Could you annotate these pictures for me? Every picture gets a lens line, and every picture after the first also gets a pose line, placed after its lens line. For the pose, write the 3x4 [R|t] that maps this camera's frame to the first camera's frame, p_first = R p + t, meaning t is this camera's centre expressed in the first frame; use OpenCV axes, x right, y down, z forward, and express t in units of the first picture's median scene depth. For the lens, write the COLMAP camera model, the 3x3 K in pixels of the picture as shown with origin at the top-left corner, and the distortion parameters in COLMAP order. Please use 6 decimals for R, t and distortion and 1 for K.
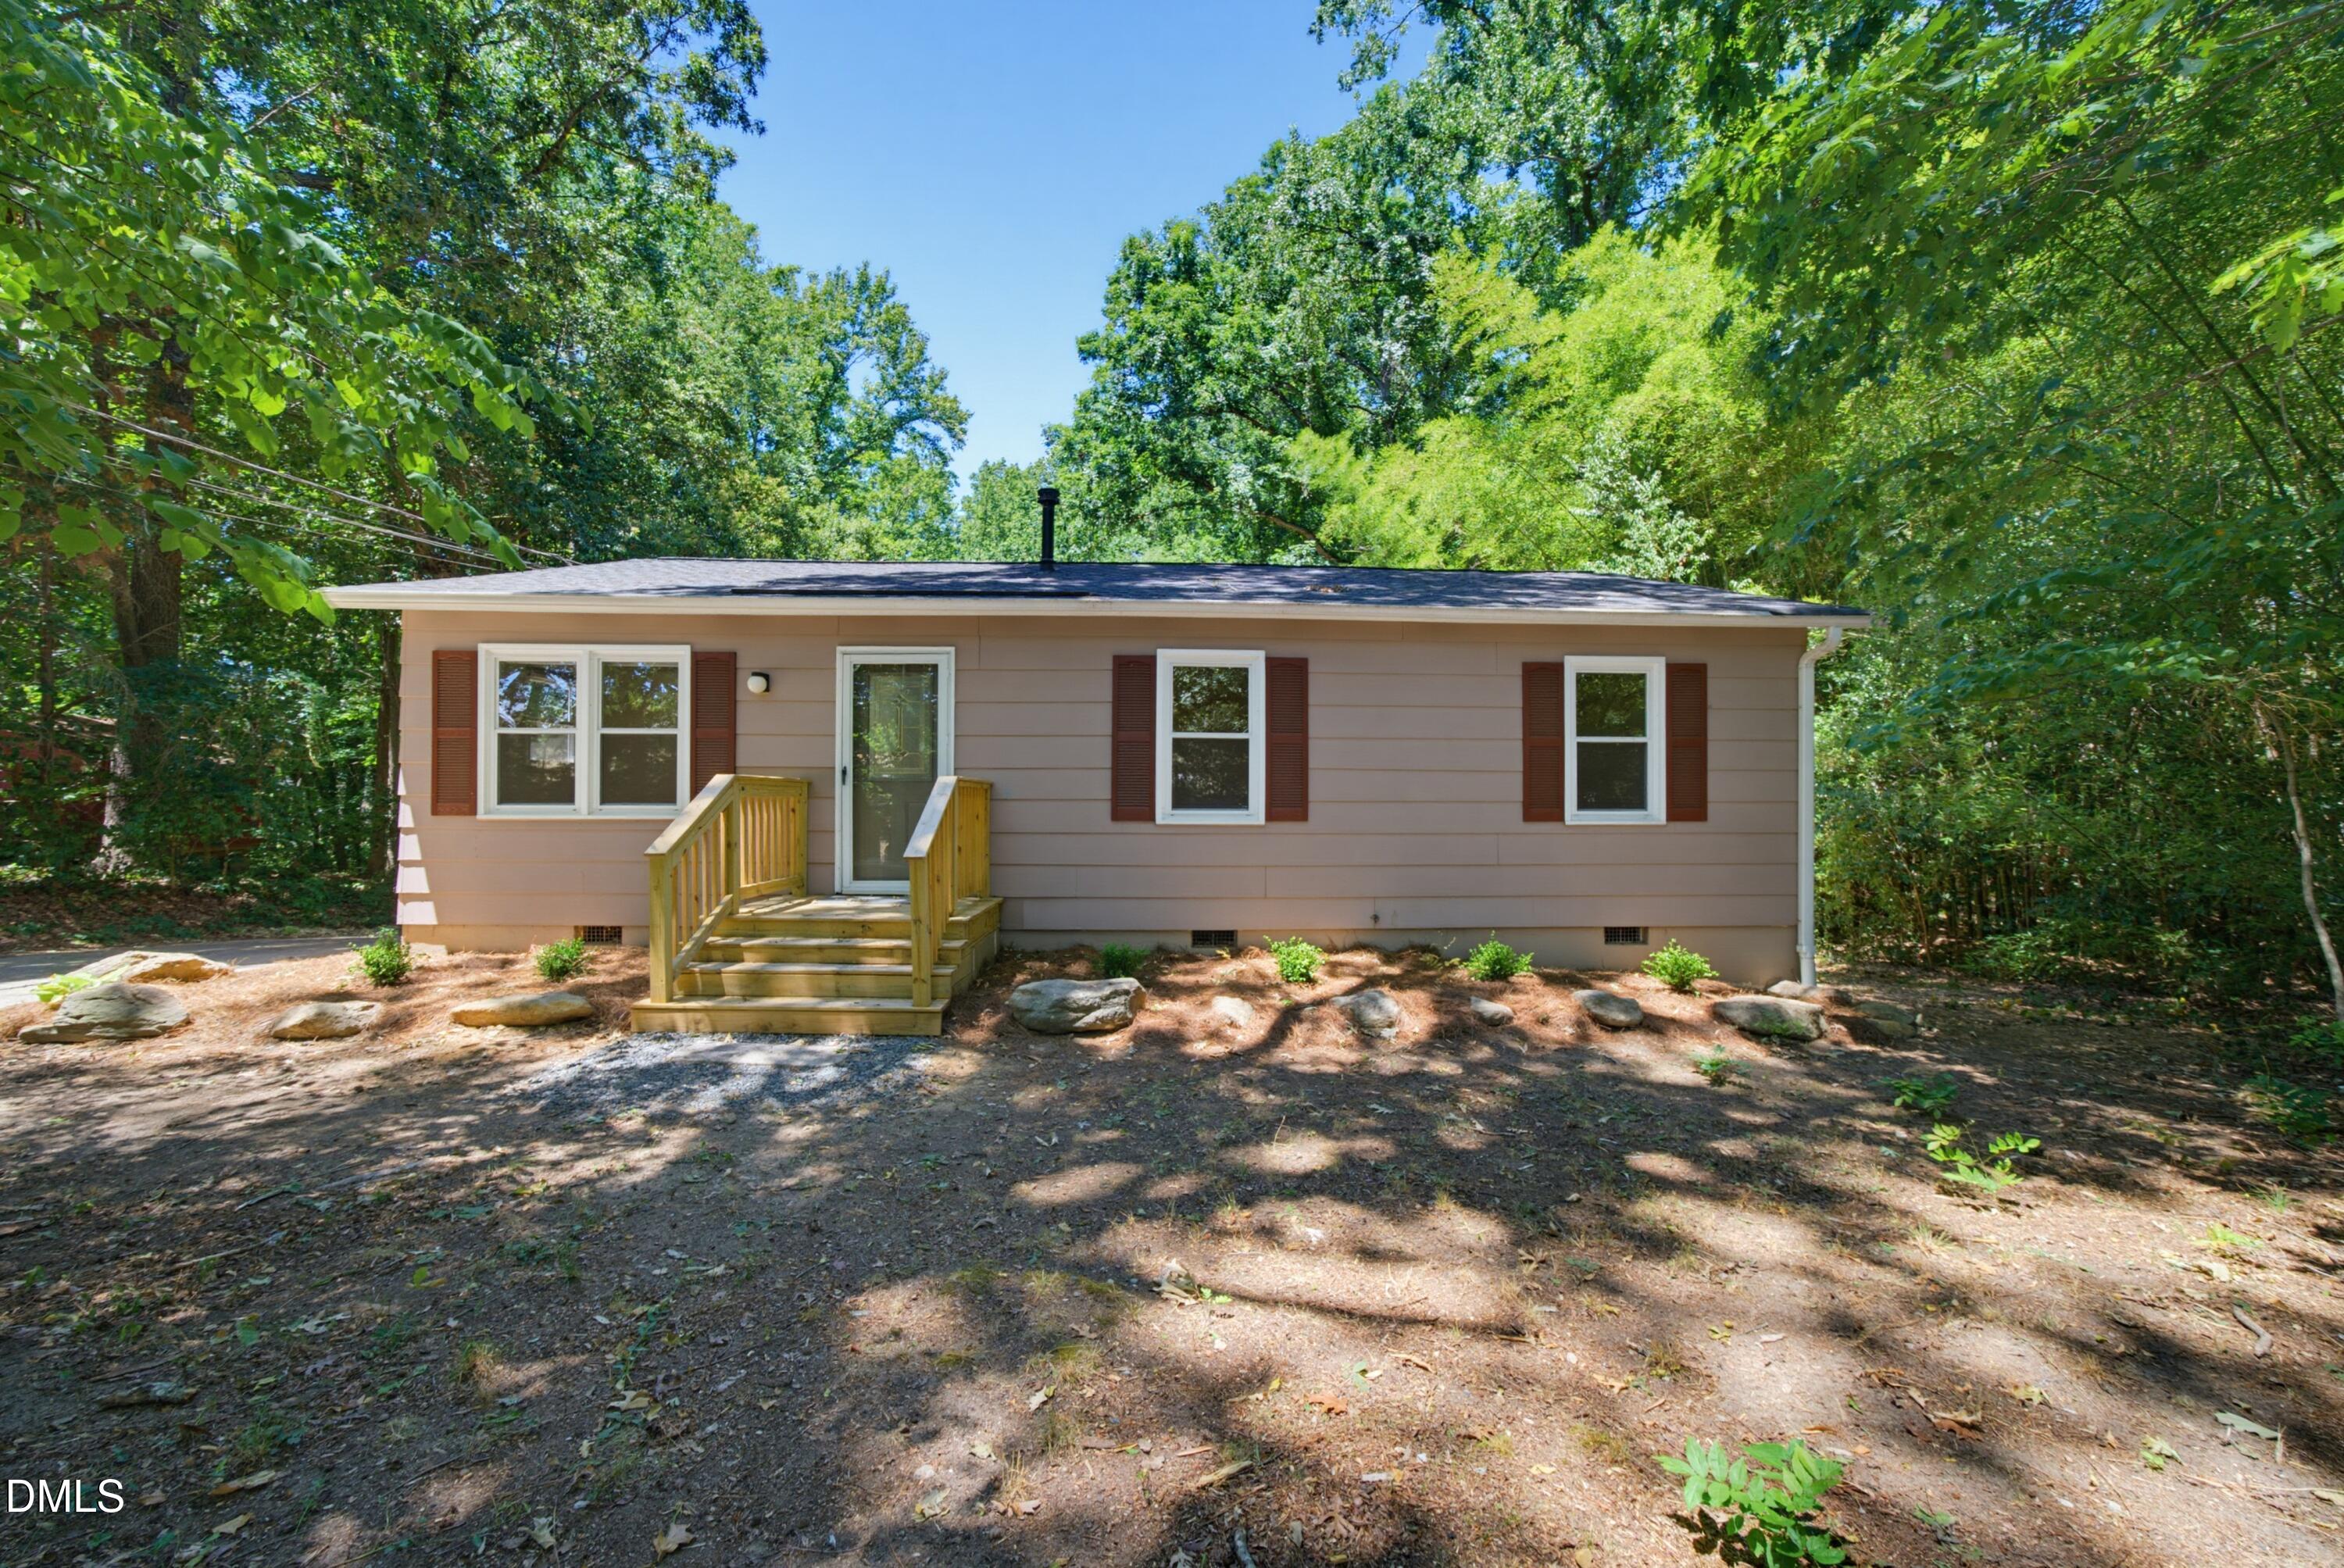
lens RADIAL K [[842.3, 0, 1179.7], [0, 842.3, 797.4], [0, 0, 1]] dist [0.000271, 0.000197]
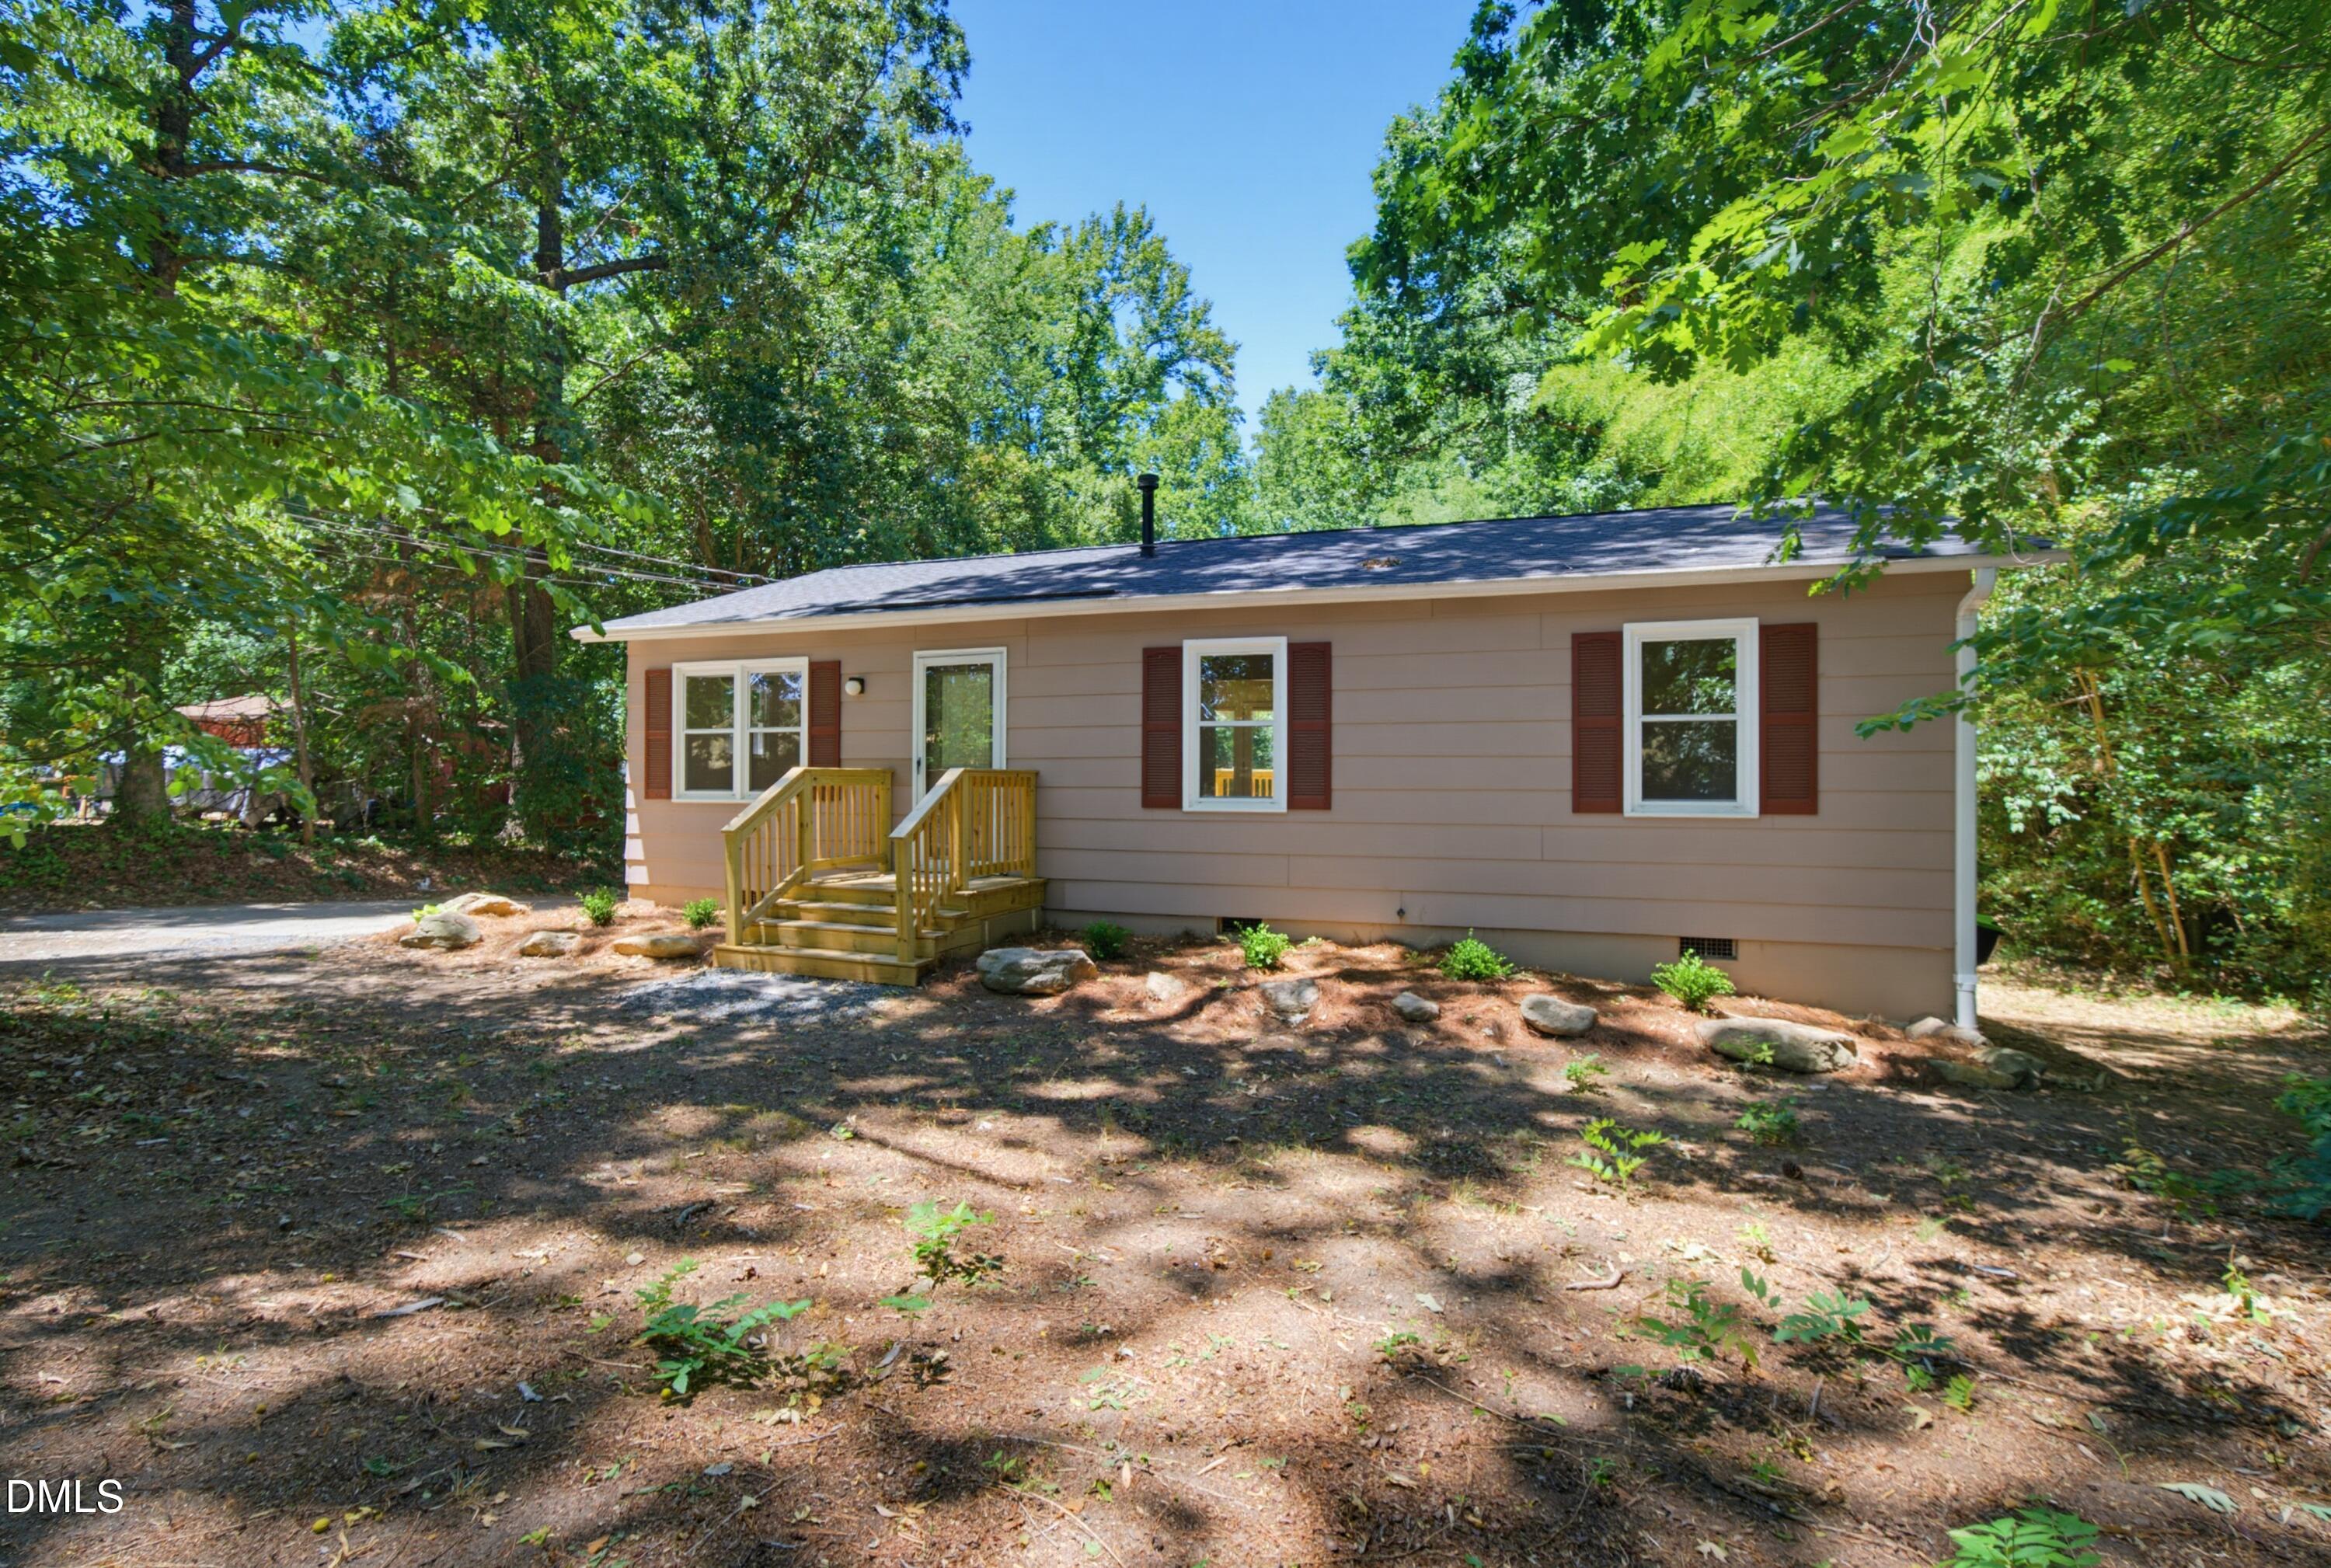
lens RADIAL K [[1007.5, 0, 1160.9], [0, 1007.5, 774.7], [0, 0, 1]] dist [0.004102, 0.000171]
pose [[0.932756, -0.003226, -0.360495, 0.387368], [0.003443, 0.999994, -0.000042, -0.012638], [0.360493, -0.001202, 0.932761, -0.147611]]
